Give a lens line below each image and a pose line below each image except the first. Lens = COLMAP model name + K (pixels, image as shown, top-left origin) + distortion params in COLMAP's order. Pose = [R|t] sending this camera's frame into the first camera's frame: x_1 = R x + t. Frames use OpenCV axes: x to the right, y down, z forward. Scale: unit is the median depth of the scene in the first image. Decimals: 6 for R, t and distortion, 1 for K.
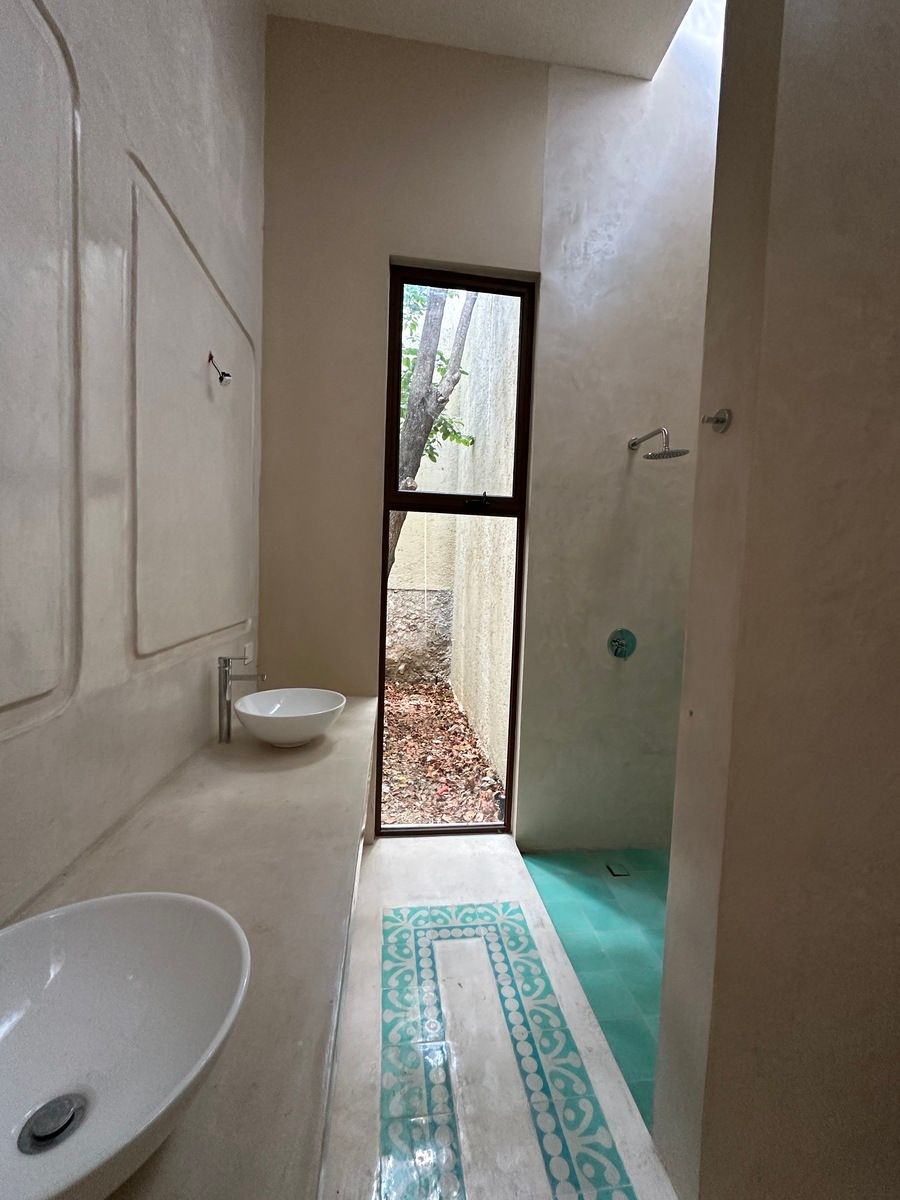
lens RADIAL K [[481.1, 0, 449.2], [0, 481.1, 599.3], [0, 0, 1]] dist [-0.001000, 0.000038]
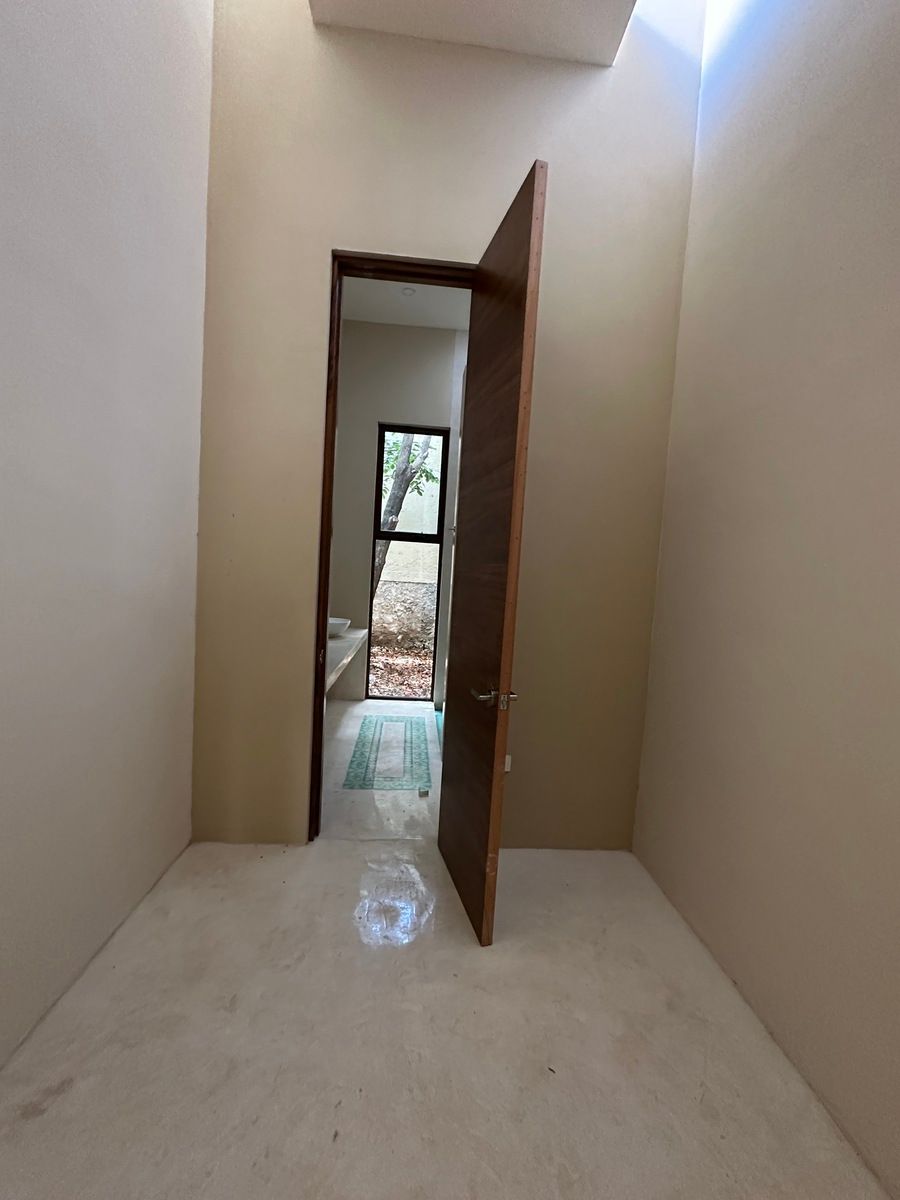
lens RADIAL K [[481.1, 0, 449.5], [0, 481.1, 598.1], [0, 0, 1]] dist [-0.001000, 0.000038]
pose [[0.998536, 0.026411, -0.047196, 0.354927], [-0.026280, 0.999649, 0.003393, 0.061432], [0.047269, -0.002148, 0.998880, -1.262865]]
